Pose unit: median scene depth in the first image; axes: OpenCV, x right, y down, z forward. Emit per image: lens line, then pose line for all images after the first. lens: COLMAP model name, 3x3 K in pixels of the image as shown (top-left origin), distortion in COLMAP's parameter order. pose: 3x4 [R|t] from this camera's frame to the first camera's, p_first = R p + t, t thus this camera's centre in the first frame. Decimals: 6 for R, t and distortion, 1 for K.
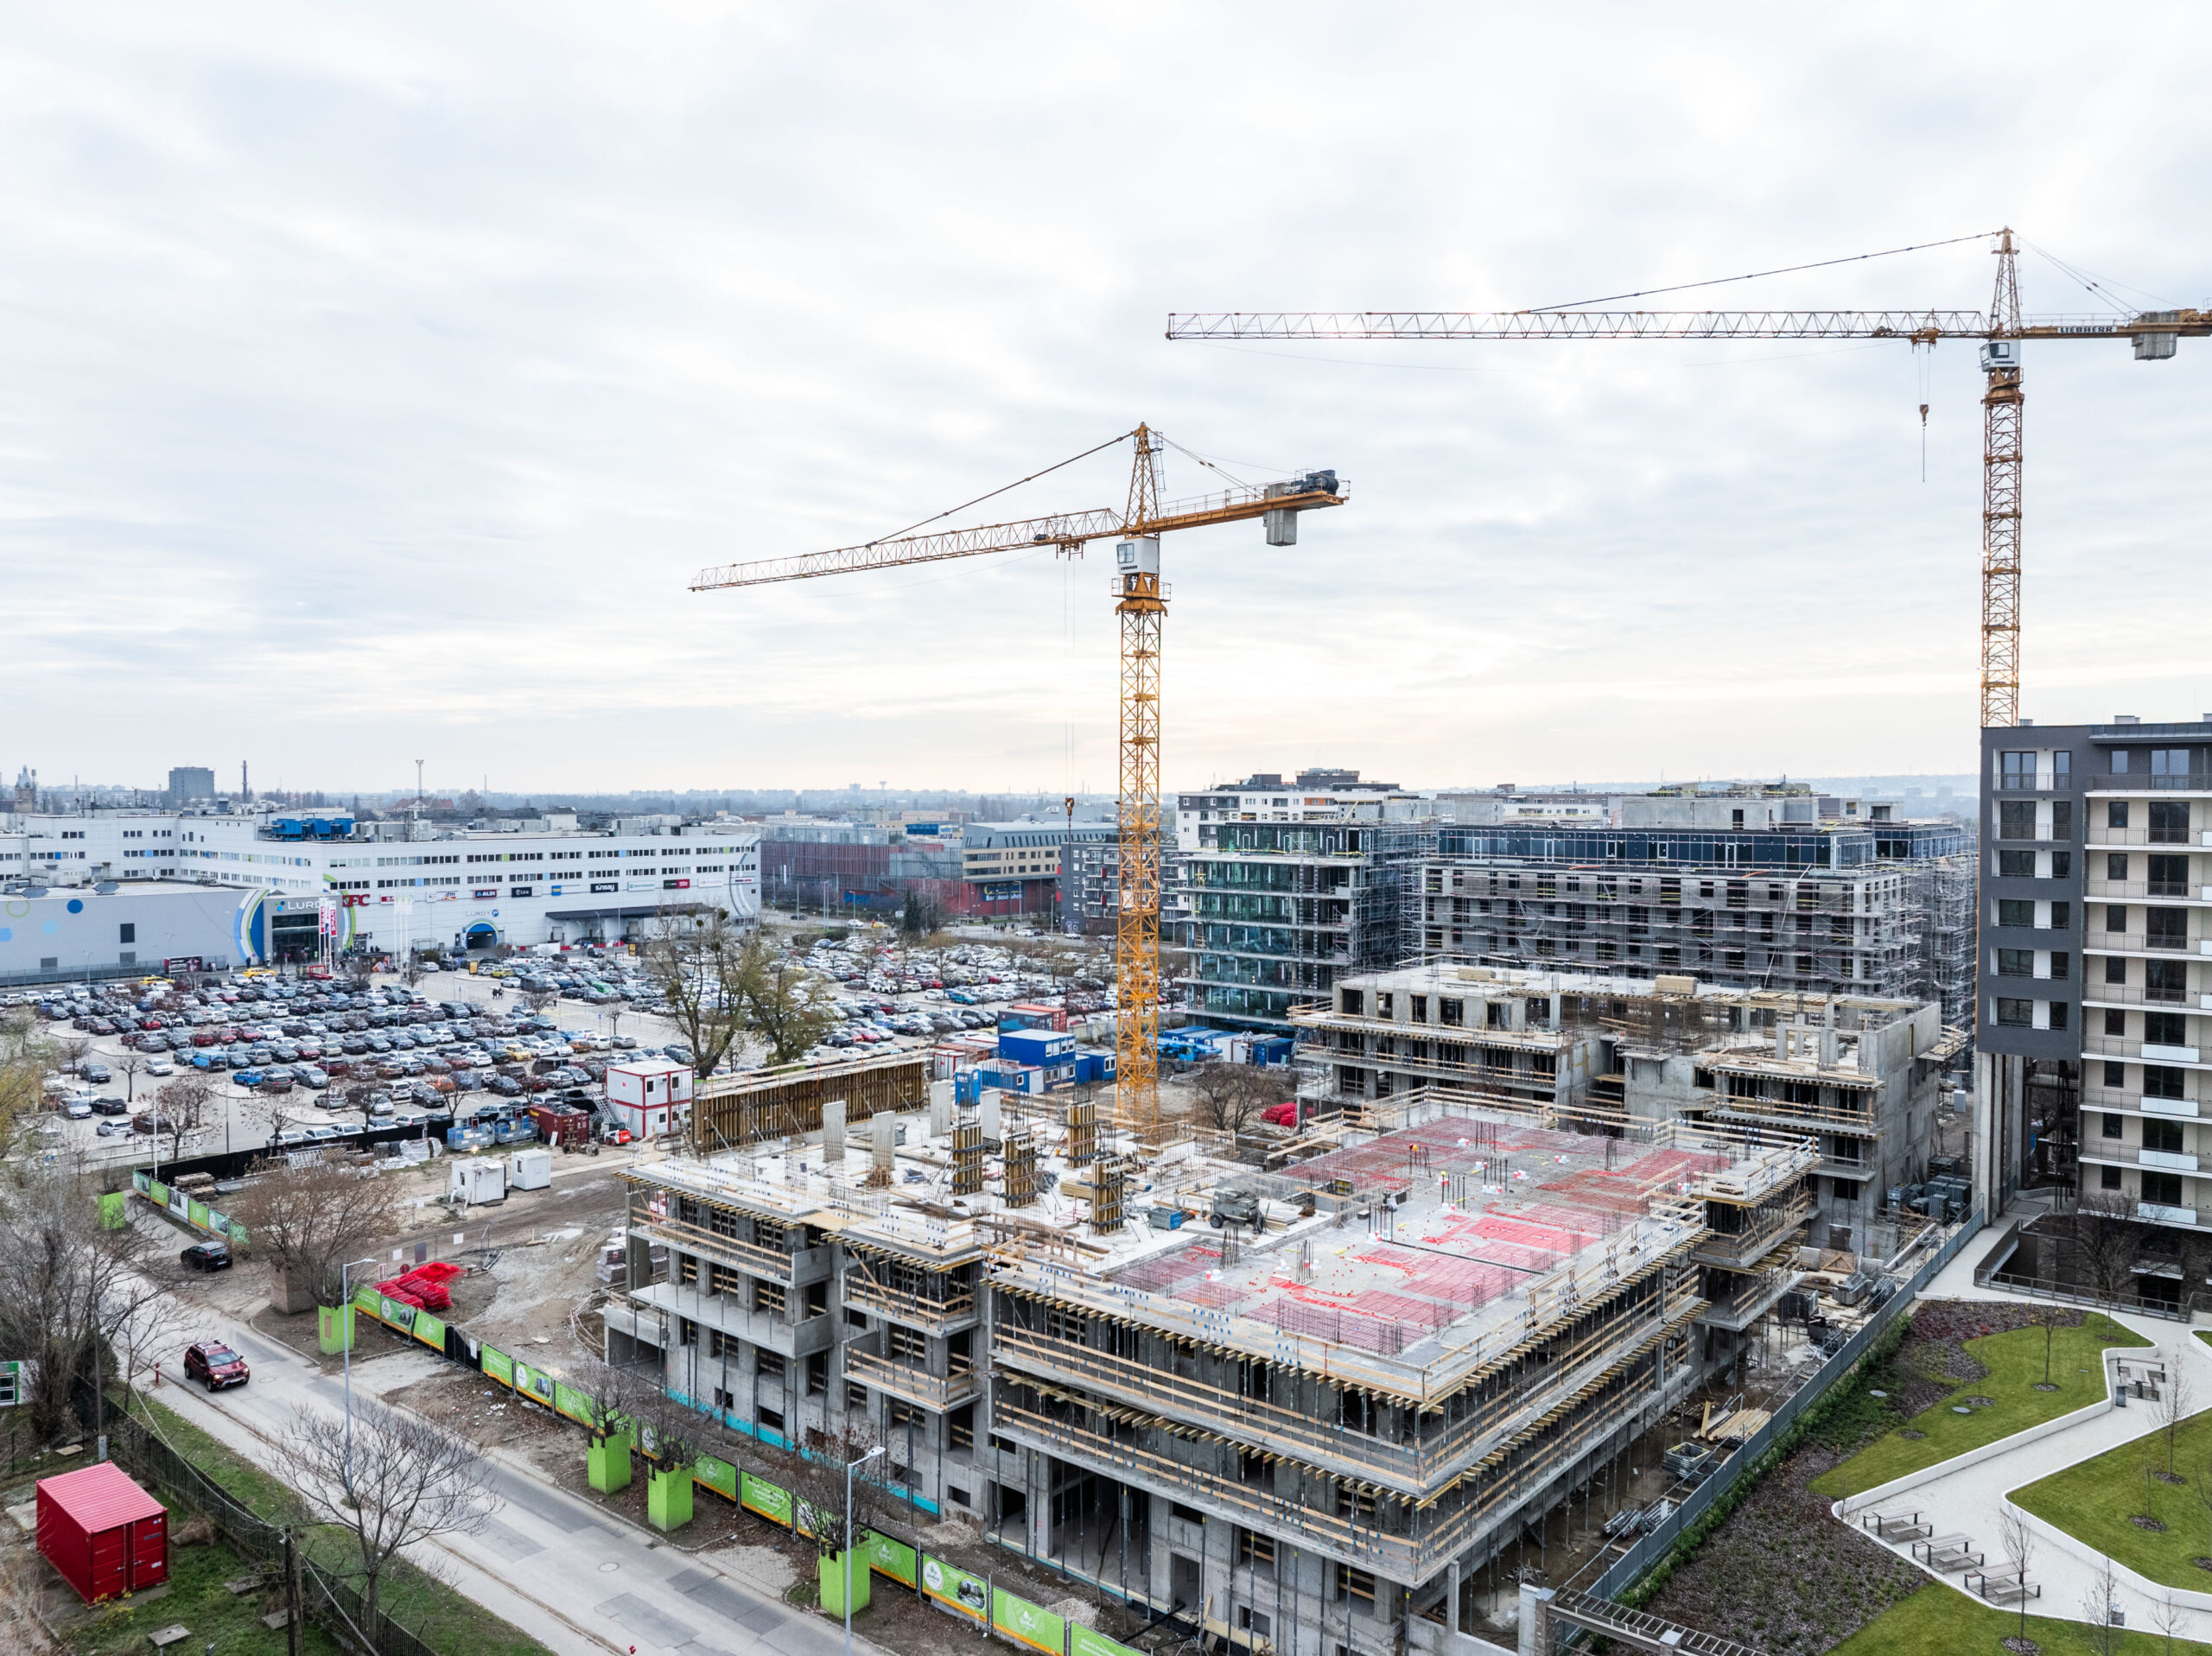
lens RADIAL K [[1542.2, 0, 1106.5], [0, 1542.2, 832.6], [0, 0, 1]] dist [-0.031954, 0.006464]
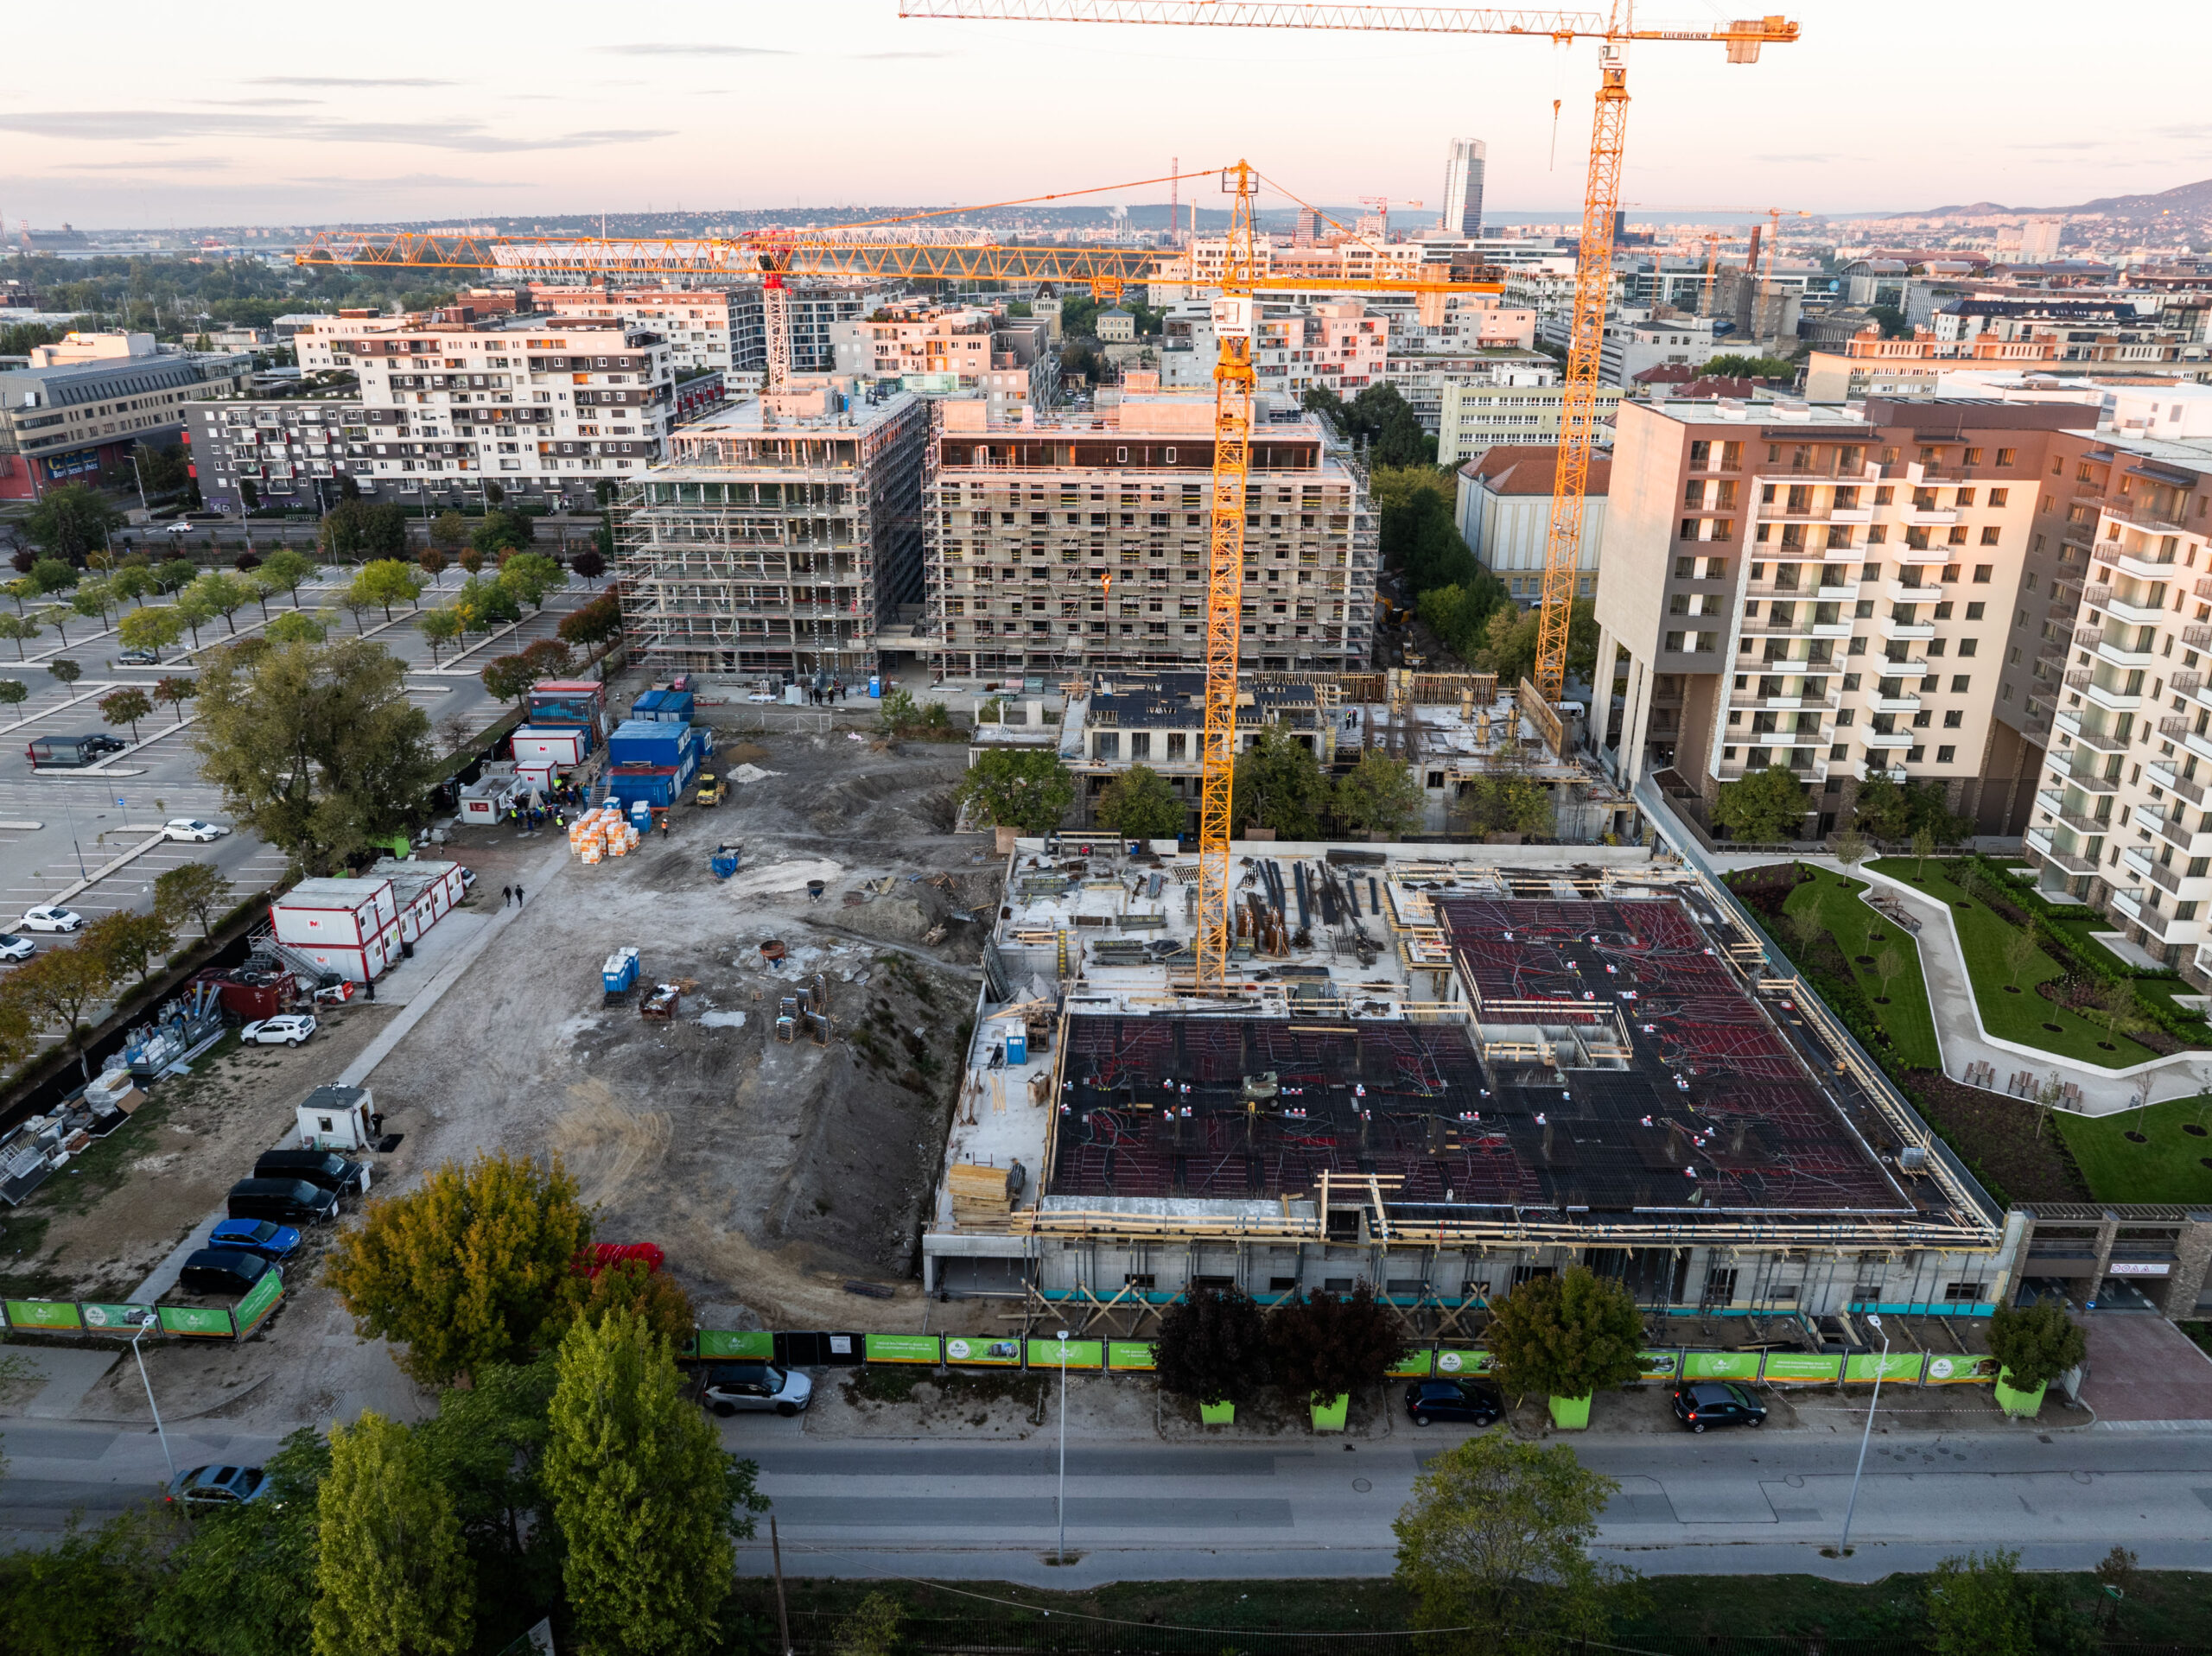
lens RADIAL K [[1541.9, 0, 1106.5], [0, 1541.9, 826.6], [0, 0, 1]] dist [-0.029668, 0.004021]
pose [[0.782161, -0.223962, 0.581433, -0.525132], [0.012302, 0.938535, 0.344965, -0.171365], [-0.622955, -0.262665, 0.736841, 0.235980]]
